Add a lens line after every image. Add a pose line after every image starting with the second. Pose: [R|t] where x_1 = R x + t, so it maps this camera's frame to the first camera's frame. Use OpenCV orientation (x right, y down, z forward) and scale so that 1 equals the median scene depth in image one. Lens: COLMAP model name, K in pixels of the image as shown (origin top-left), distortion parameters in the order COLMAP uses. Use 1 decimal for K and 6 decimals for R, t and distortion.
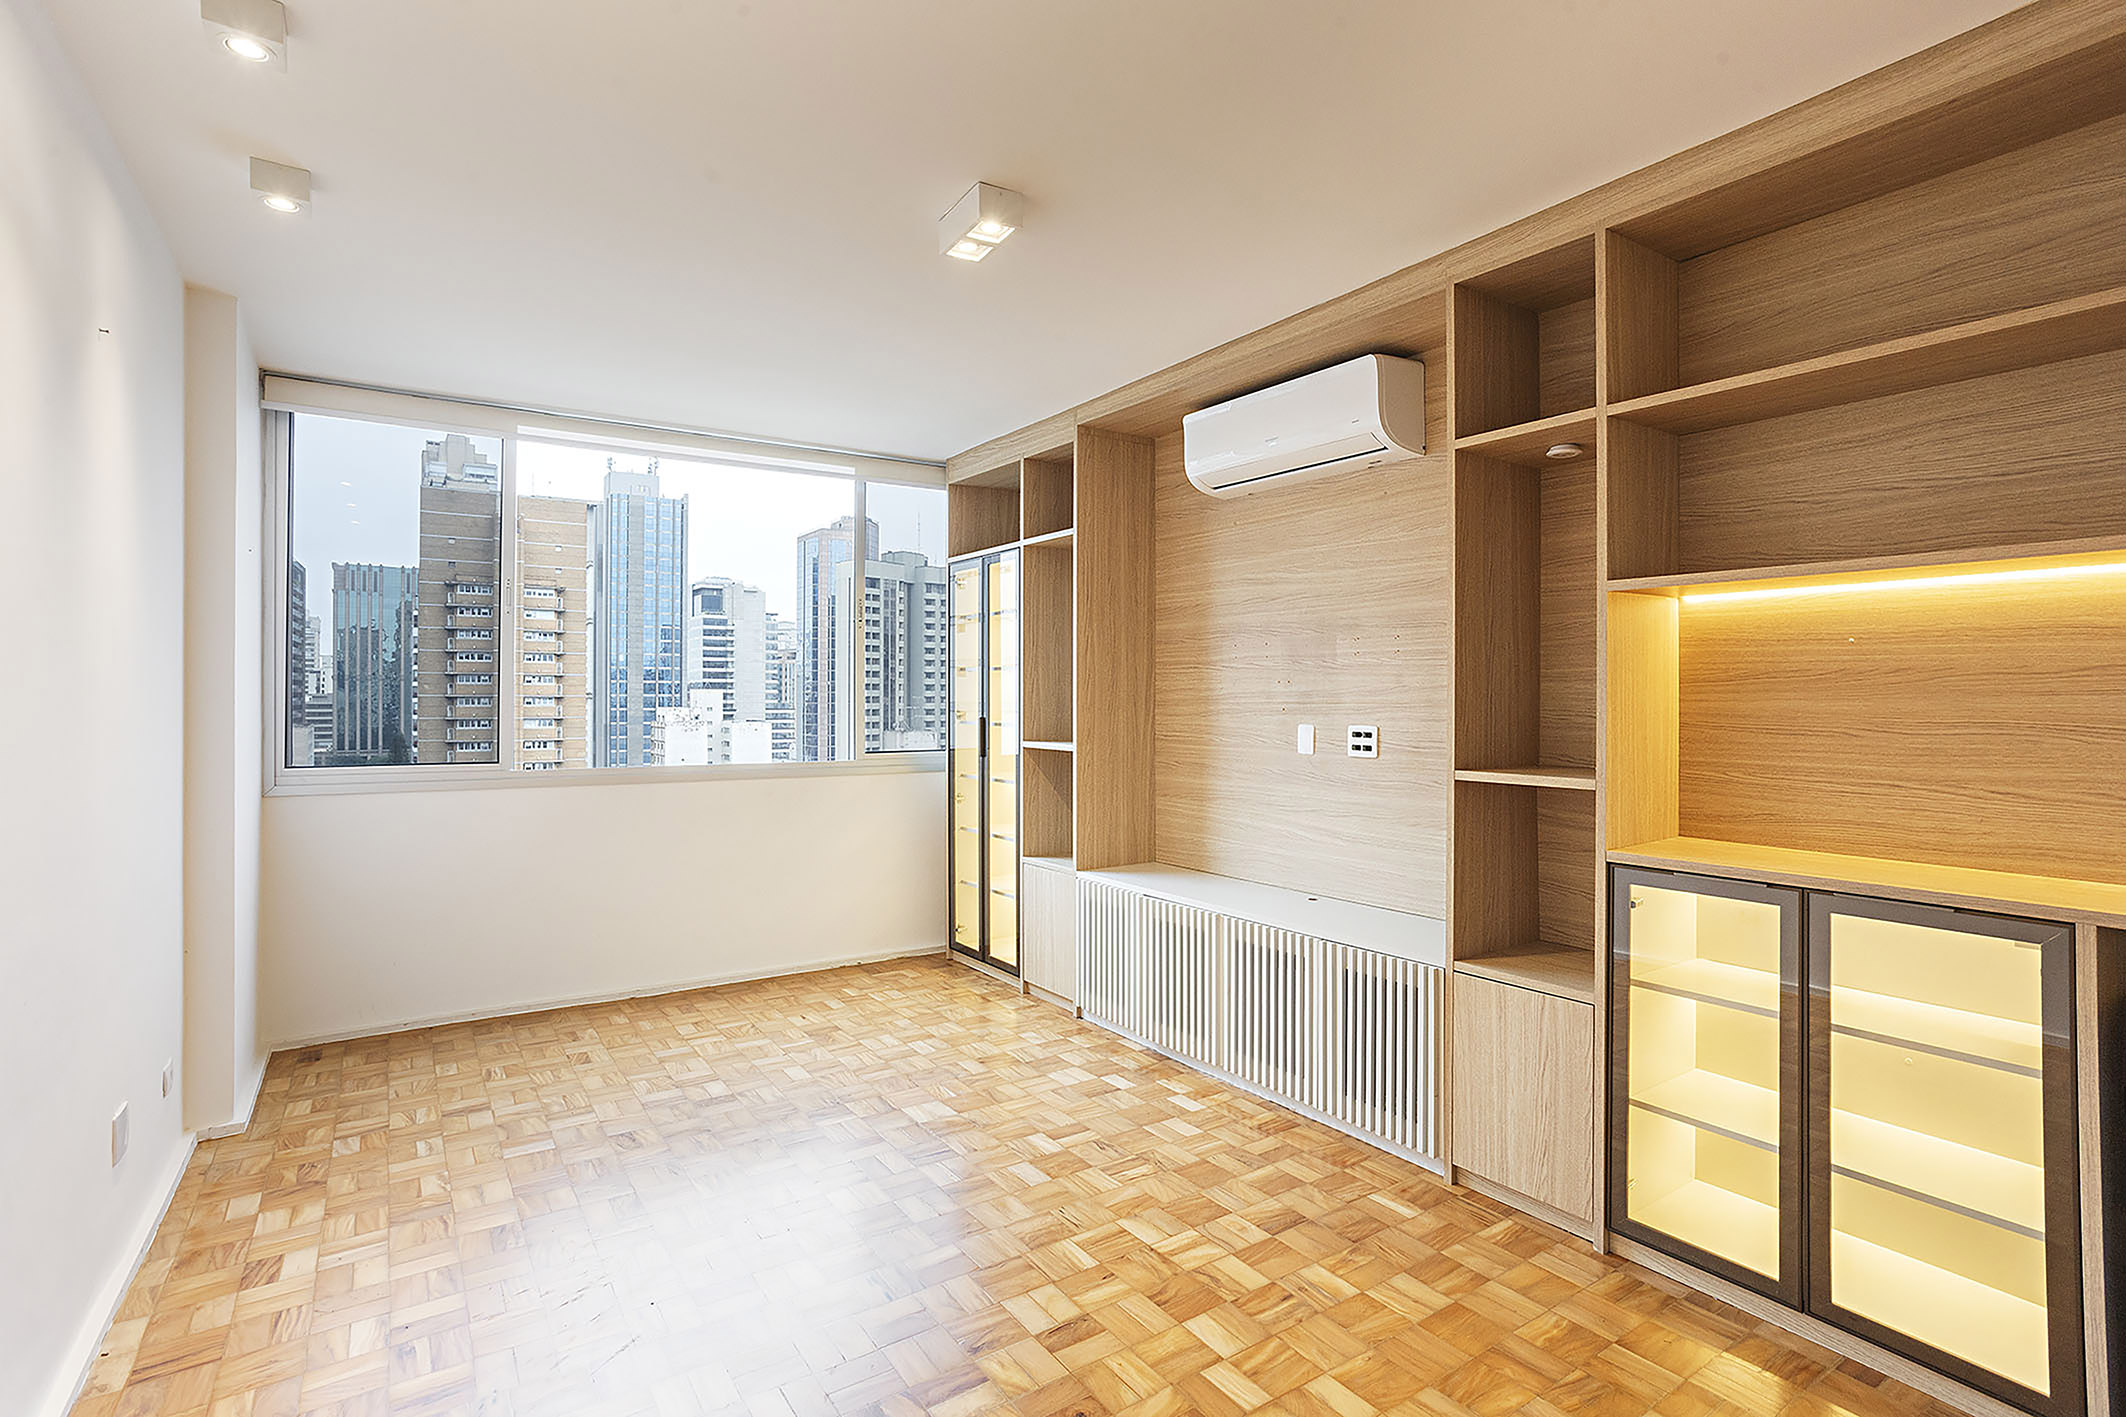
lens RADIAL K [[1013.7, 0, 1068.4], [0, 1013.7, 698.6], [0, 0, 1]] dist [-0.061842, 0.032878]
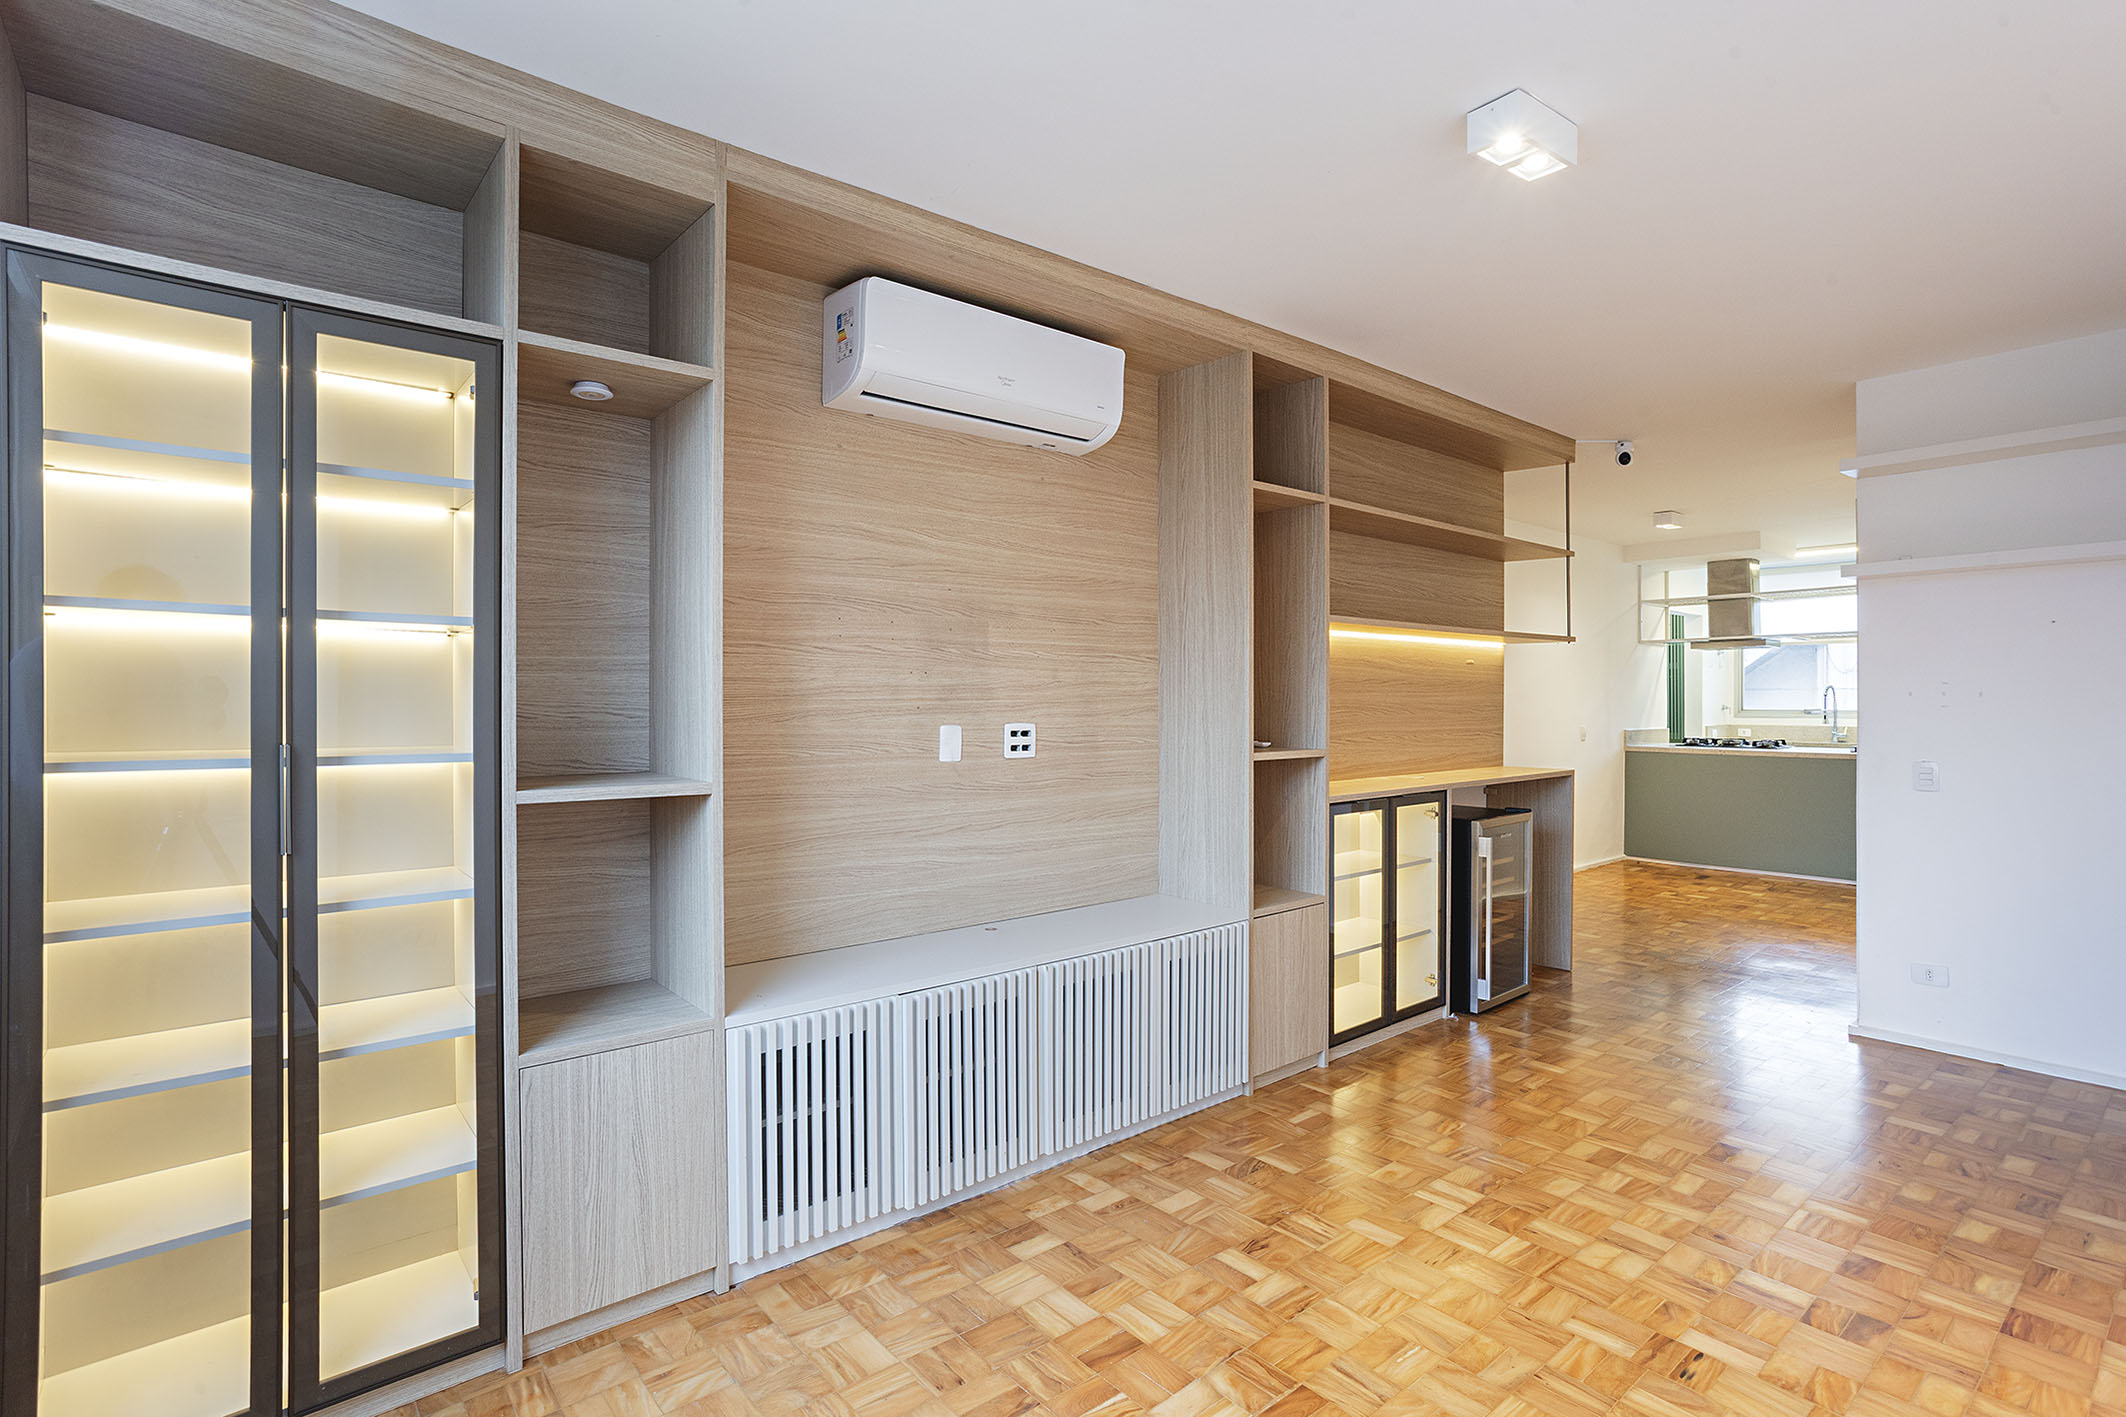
lens RADIAL K [[1036.4, 0, 1068.9], [0, 1036.4, 701.3], [0, 0, 1]] dist [-0.056365, 0.036213]
pose [[-0.095711, -0.006302, 0.995389, -0.670121], [0.000434, 0.999980, 0.006372, 0.000570], [-0.995409, 0.001042, -0.095706, 1.073380]]
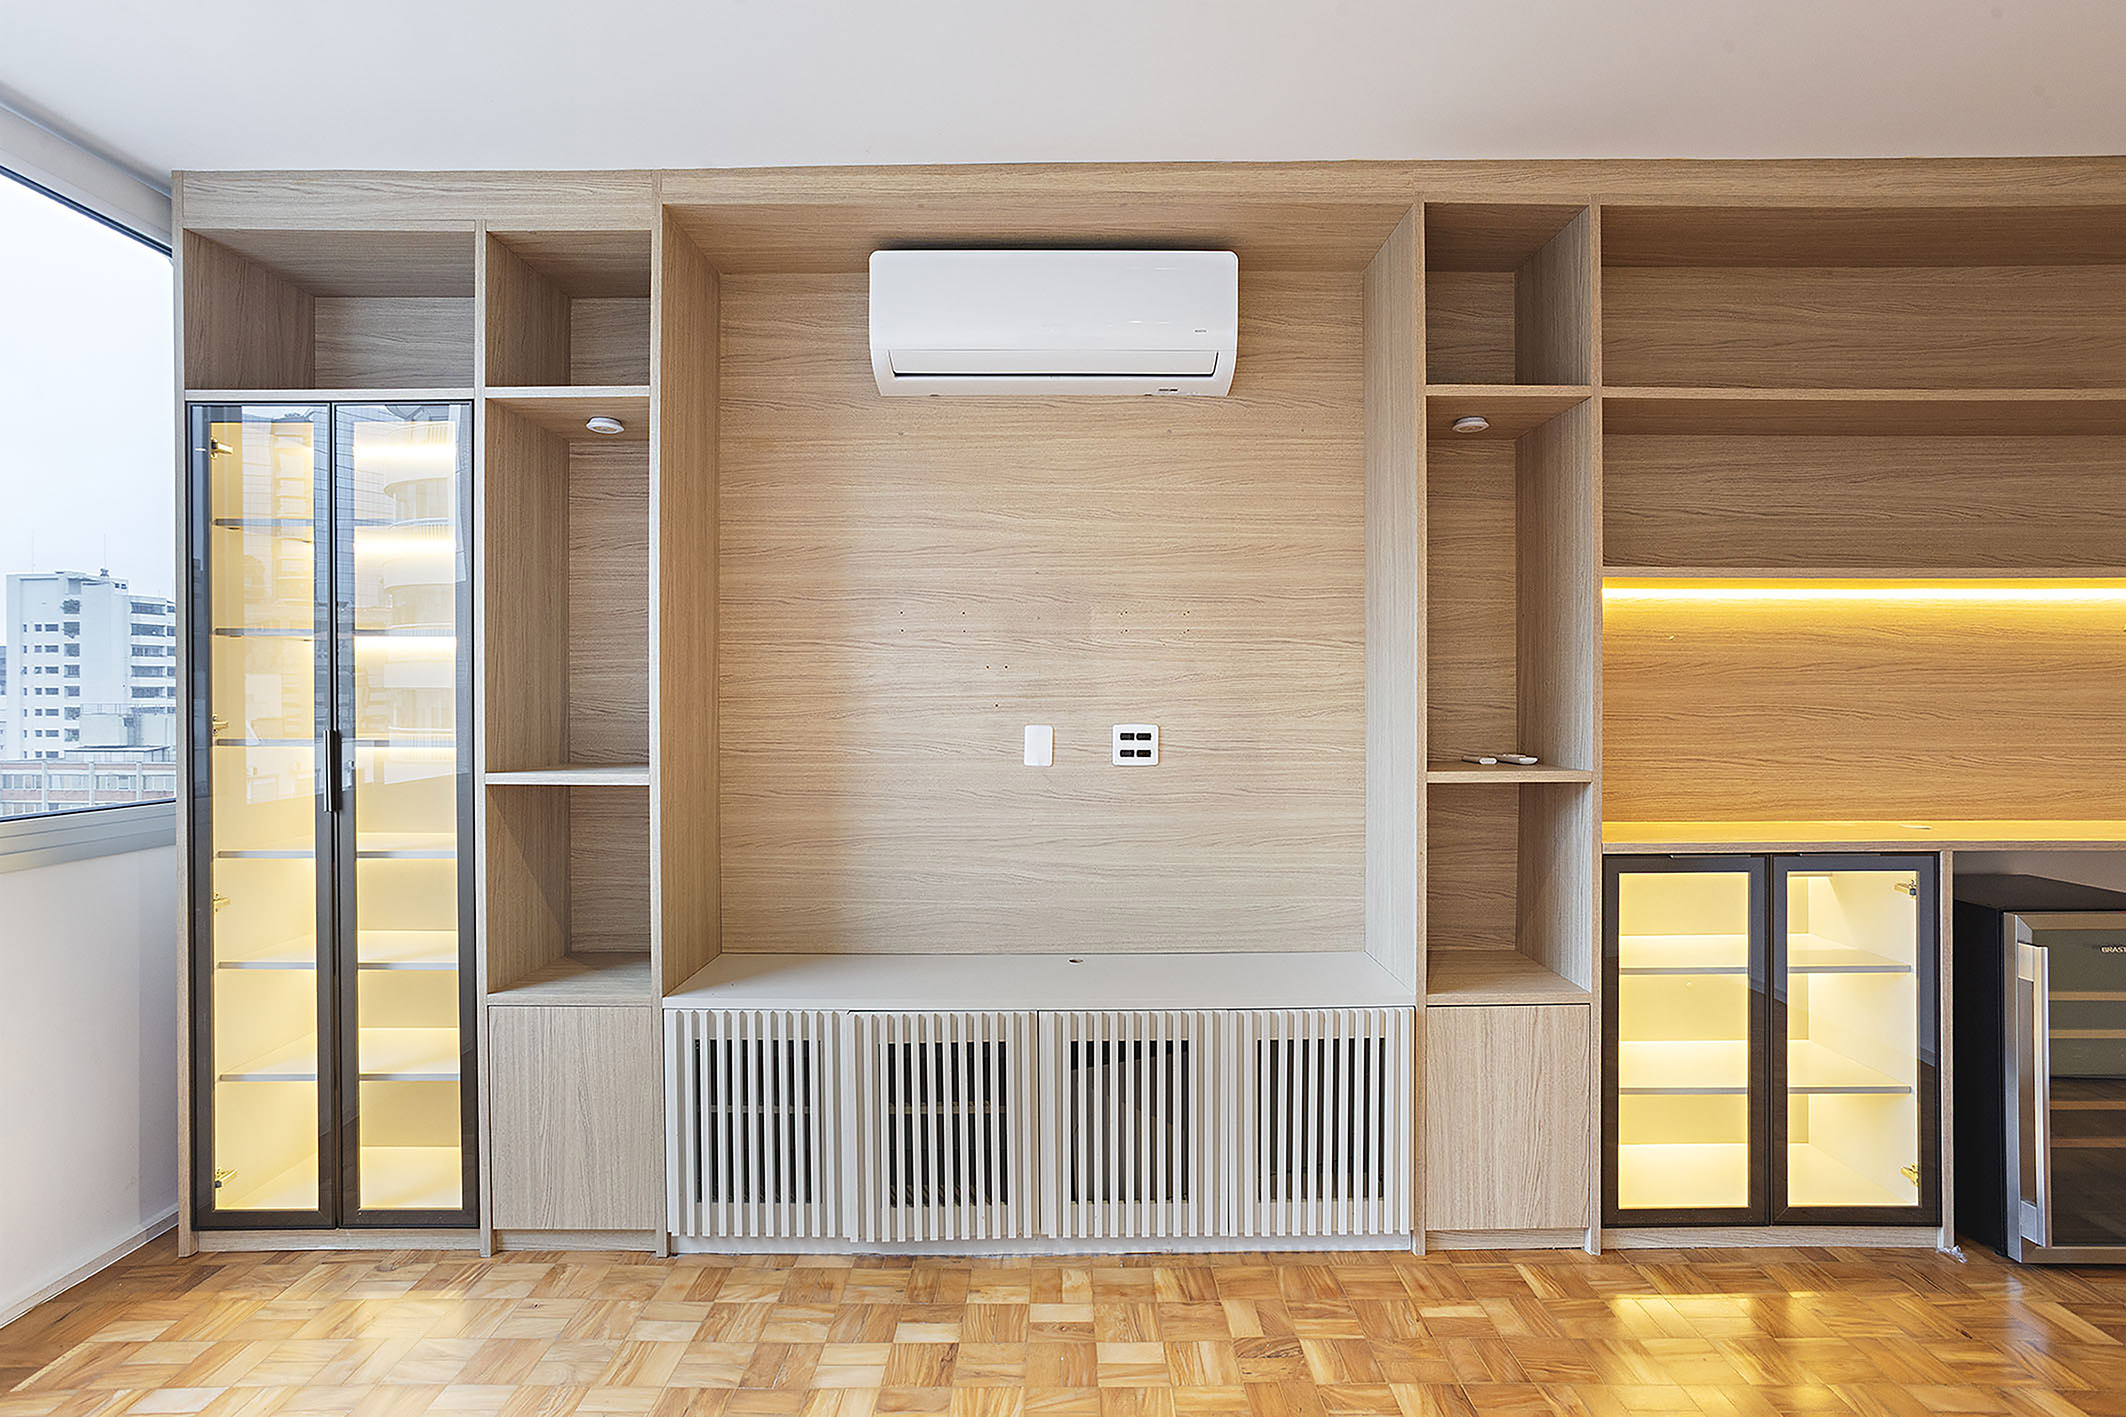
lens RADIAL K [[1036.4, 0, 1068.9], [0, 1036.4, 701.3], [0, 0, 1]] dist [-0.056365, 0.036213]
pose [[0.566410, -0.008313, 0.824082, -0.407124], [0.004264, 0.999965, 0.007156, 0.002869], [-0.824112, -0.000539, 0.566426, 0.604759]]
